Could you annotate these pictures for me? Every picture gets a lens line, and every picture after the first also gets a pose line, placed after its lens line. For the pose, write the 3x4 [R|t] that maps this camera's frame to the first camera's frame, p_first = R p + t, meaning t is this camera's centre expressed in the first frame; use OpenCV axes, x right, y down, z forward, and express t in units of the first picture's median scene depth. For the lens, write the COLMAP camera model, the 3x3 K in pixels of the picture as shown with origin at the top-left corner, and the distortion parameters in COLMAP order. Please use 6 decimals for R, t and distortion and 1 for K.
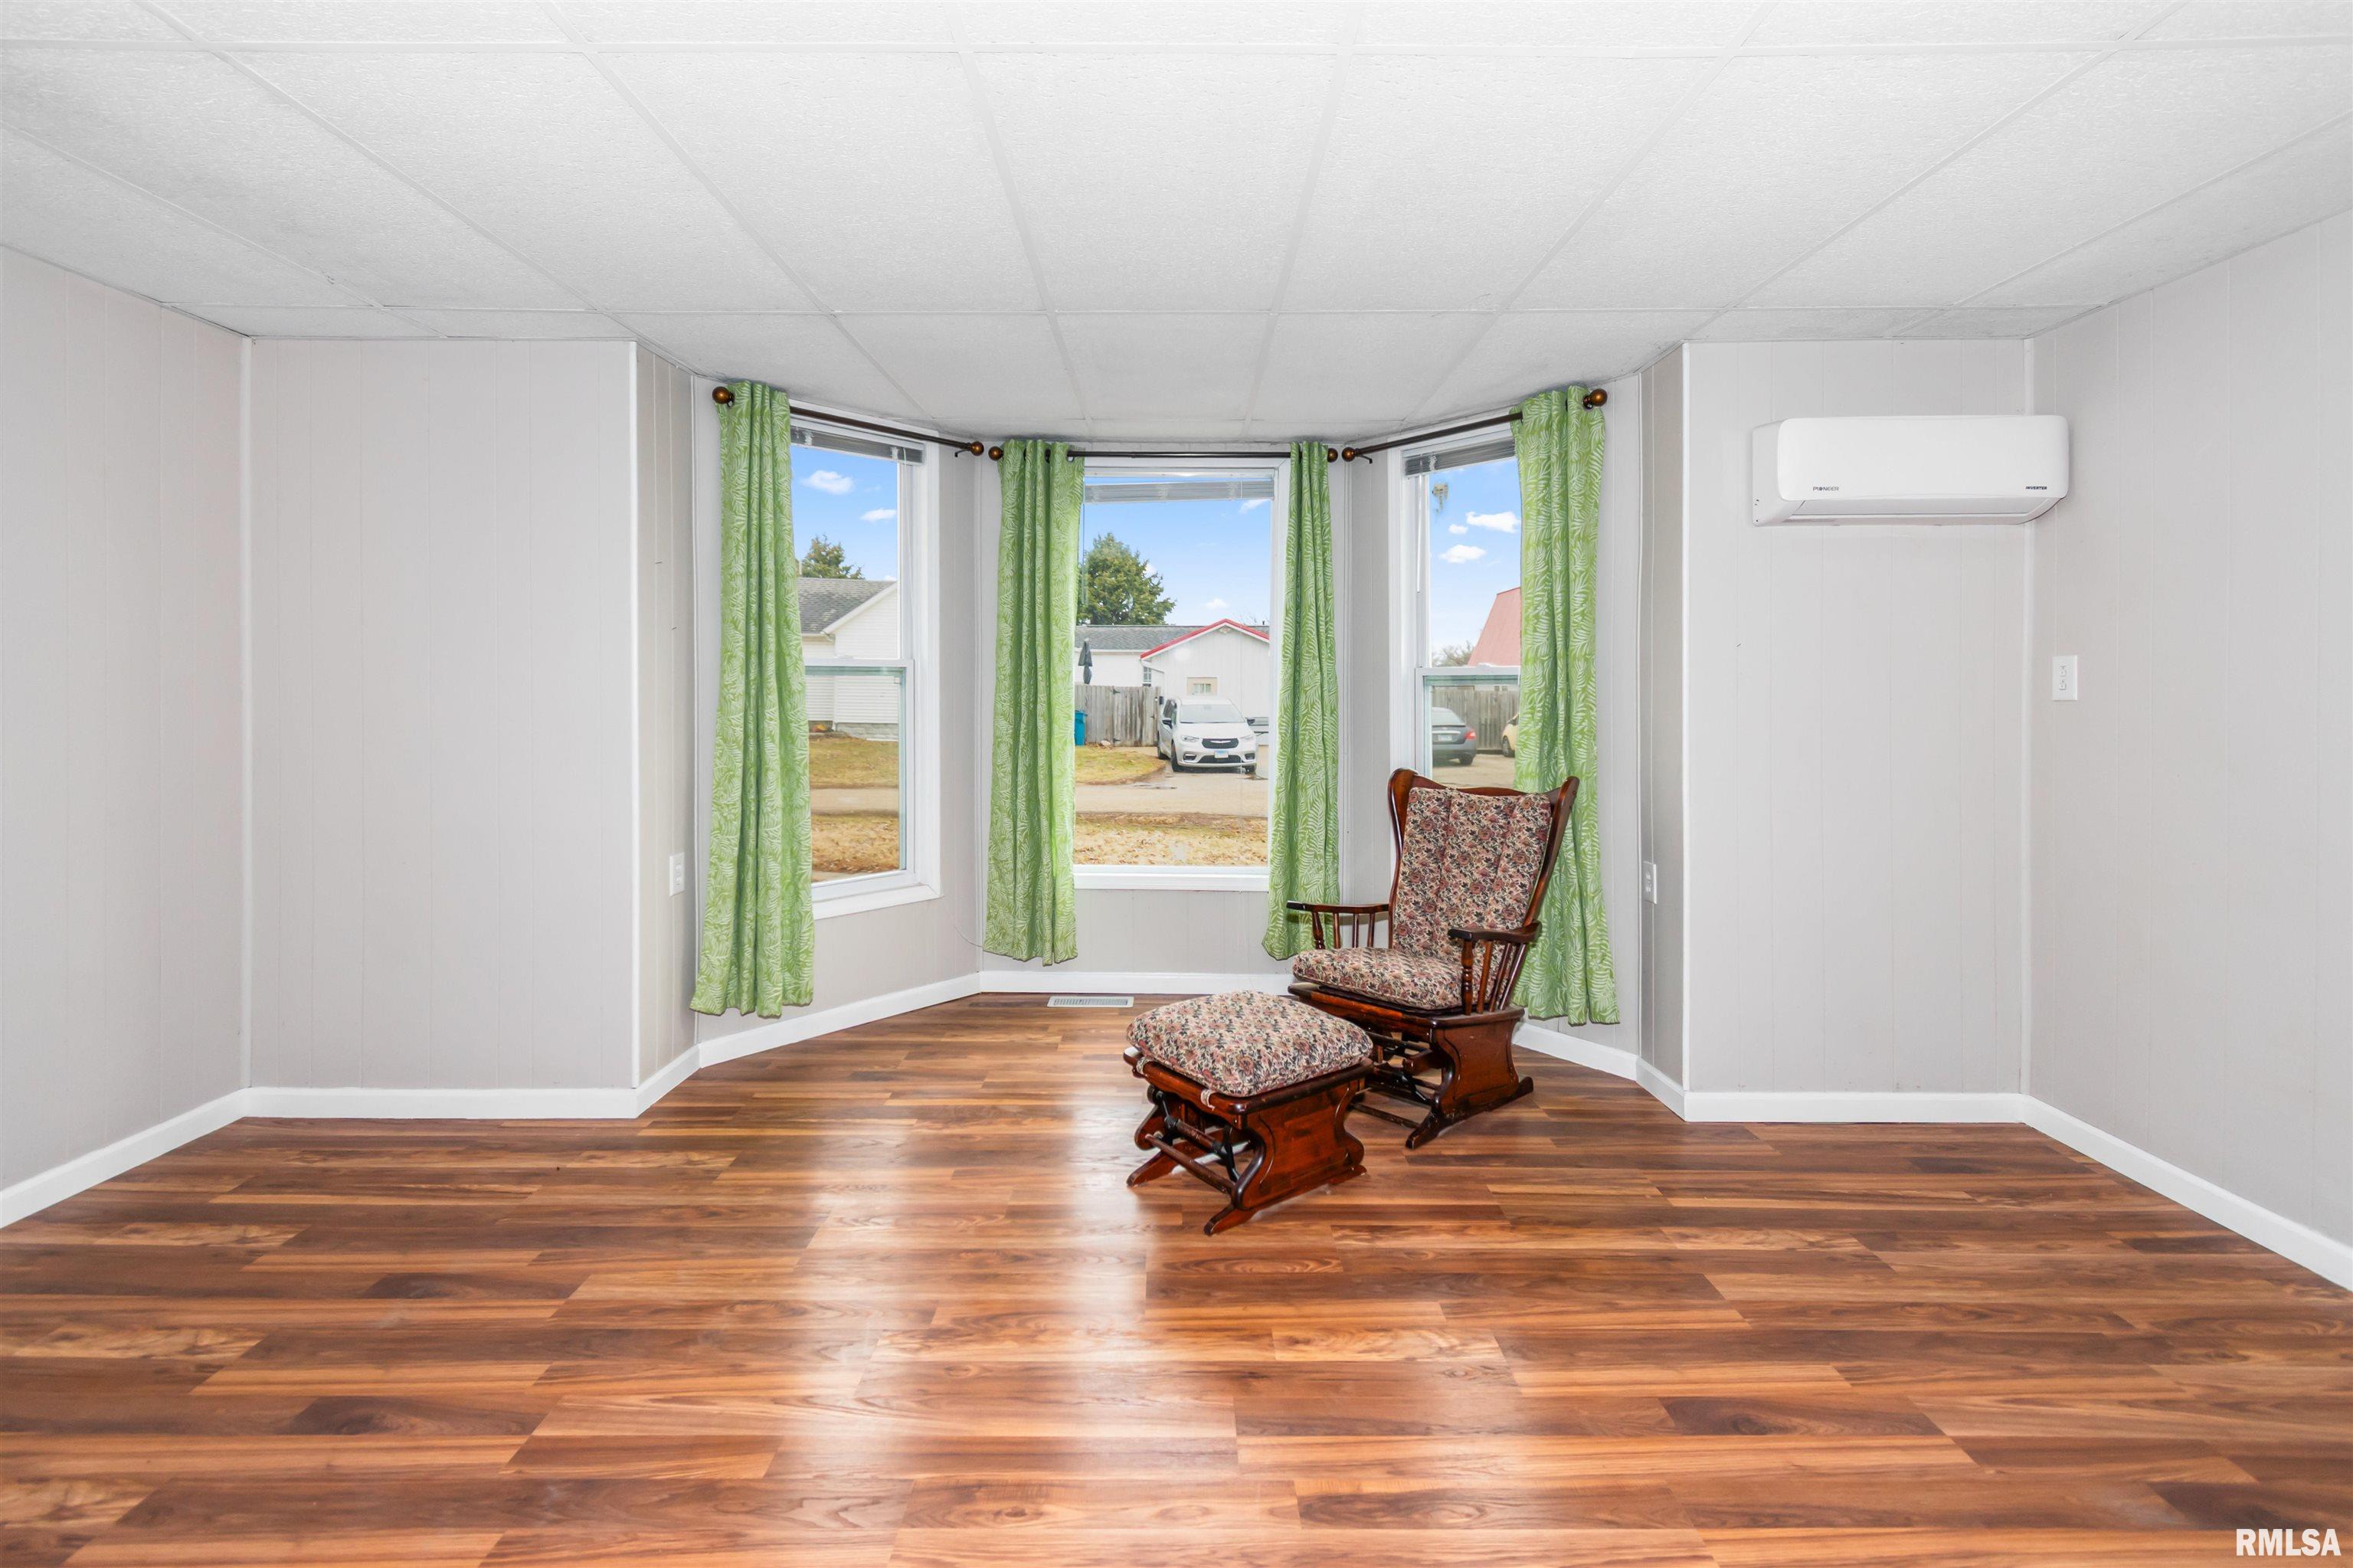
lens RADIAL K [[1045.1, 0, 1161.2], [0, 1045.1, 688.1], [0, 0, 1]] dist [0.002169, -0.001679]
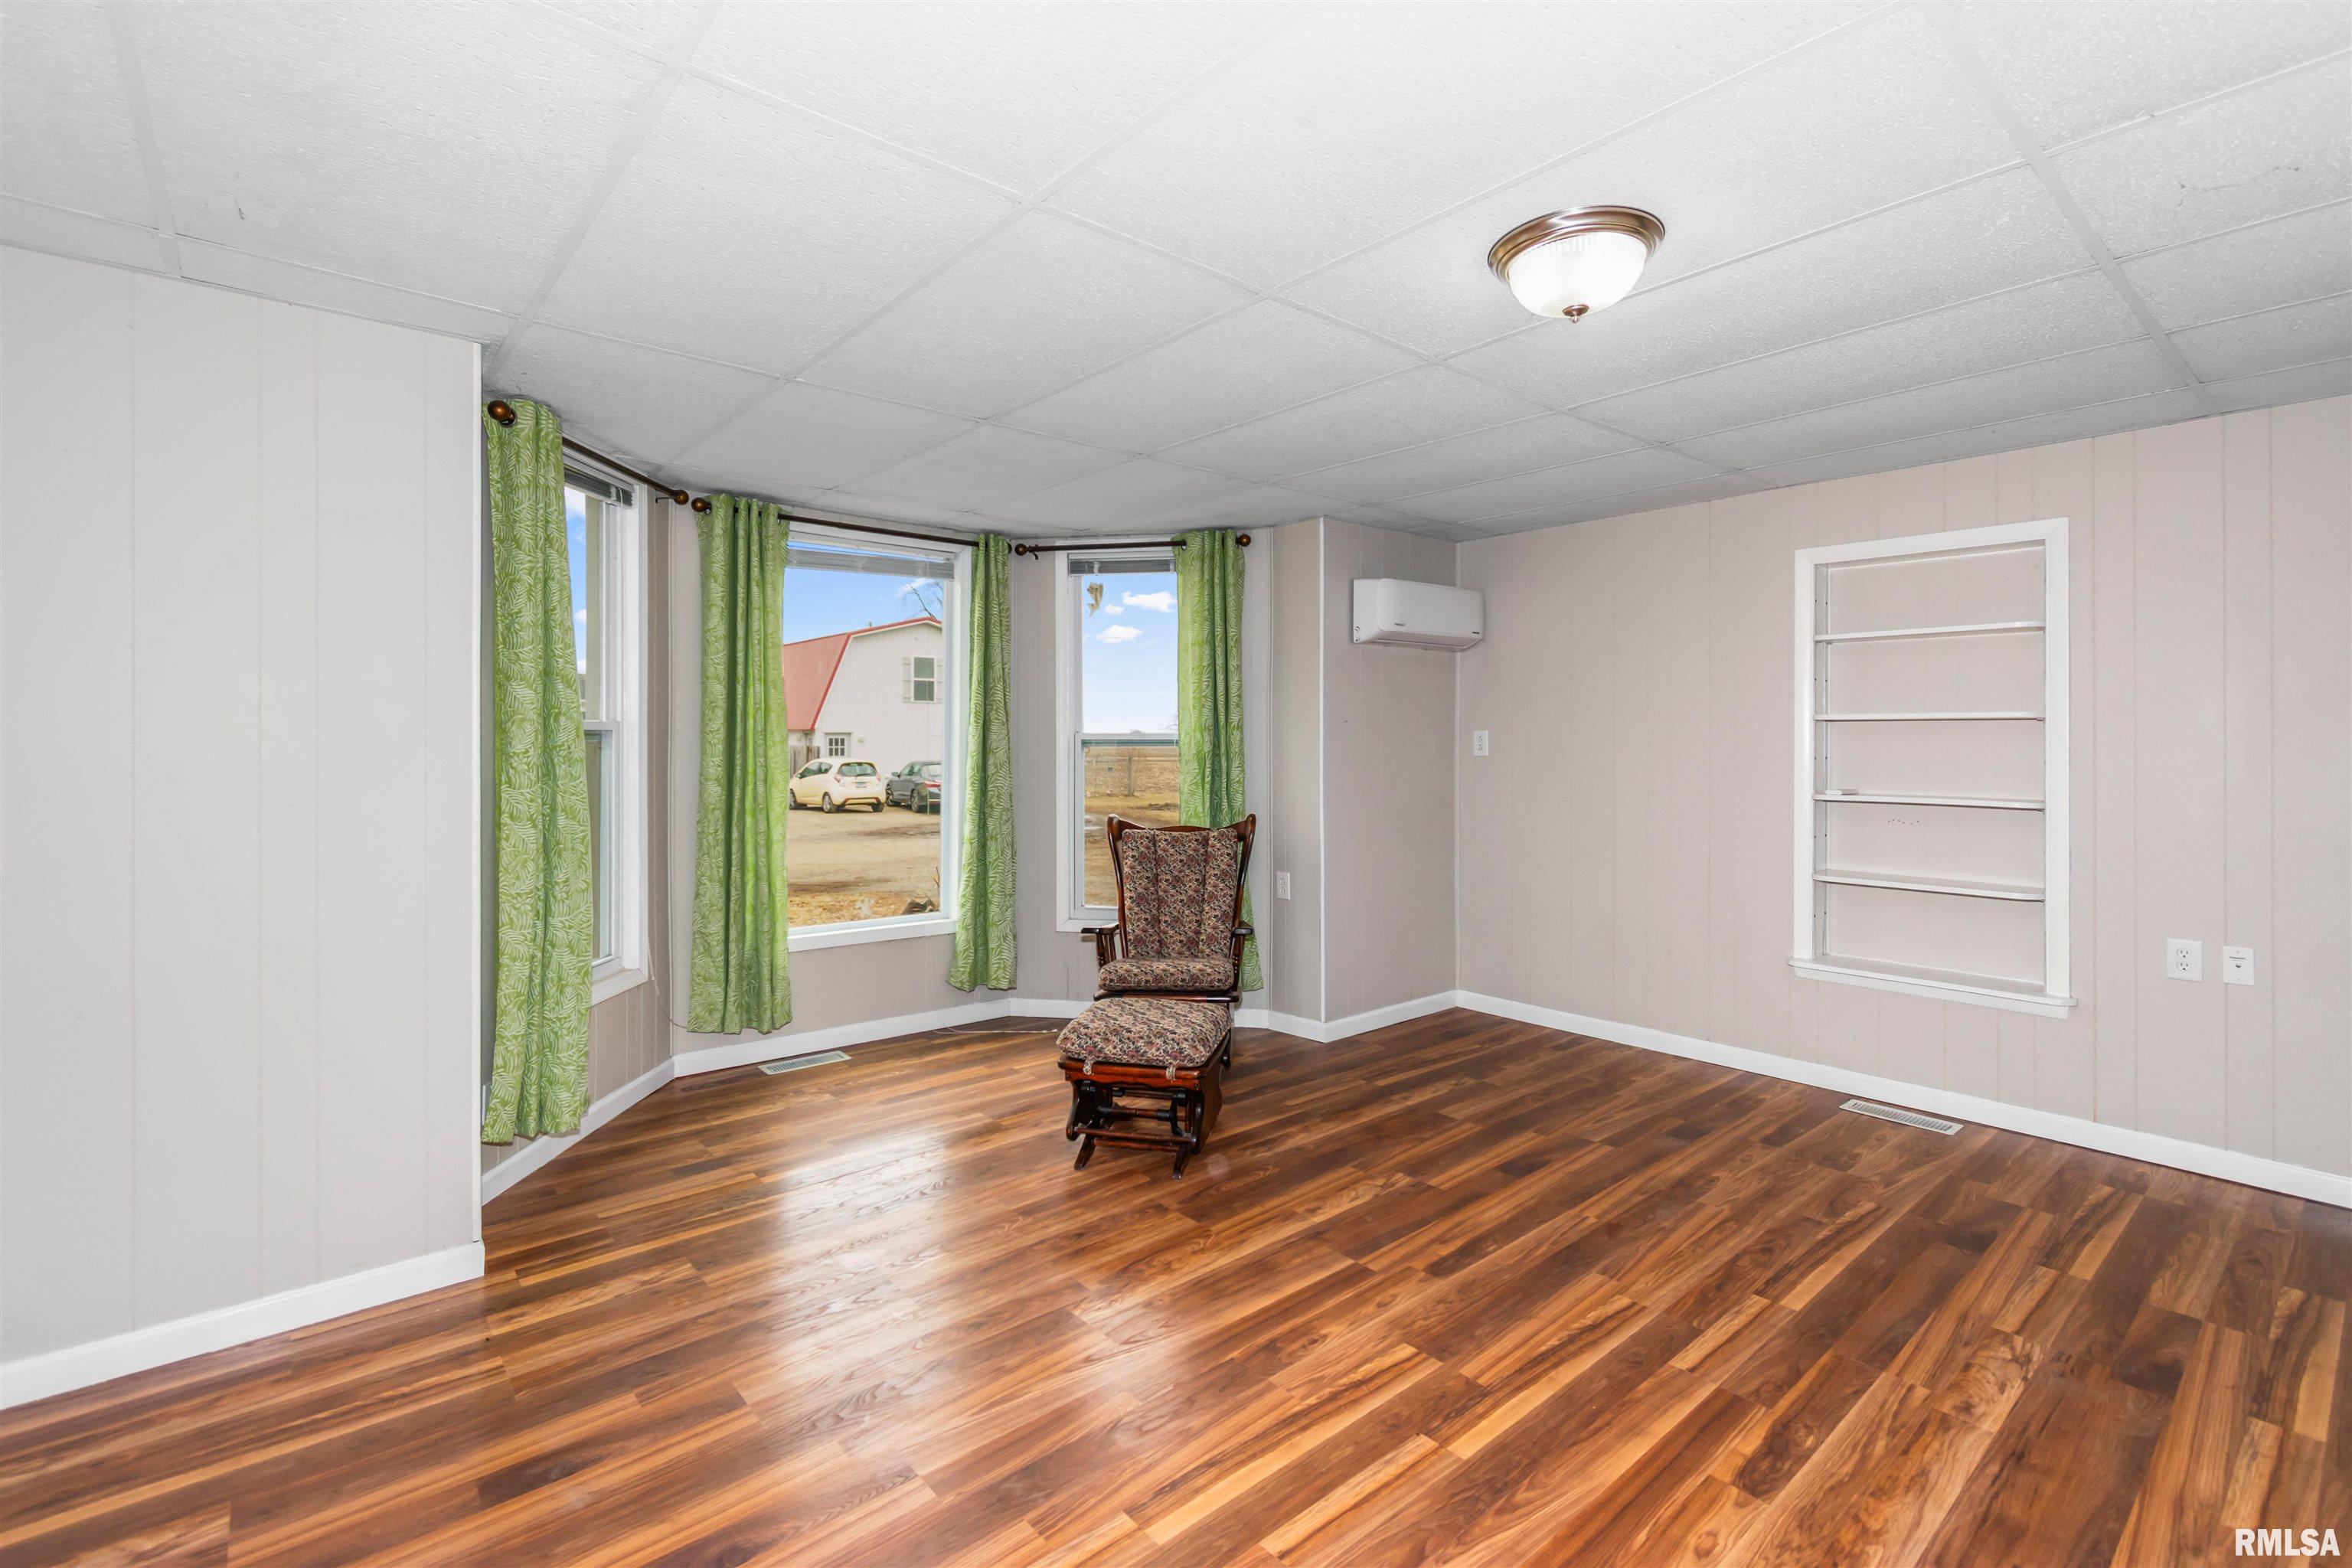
lens RADIAL K [[1044.6, 0, 1125.2], [0, 1044.6, 733.3], [0, 0, 1]] dist [0.002169, -0.001679]
pose [[0.775264, 0.002670, 0.631632, -0.594732], [0.001717, 0.999978, -0.006334, -0.013695], [-0.631635, 0.005995, 0.775243, 0.027080]]
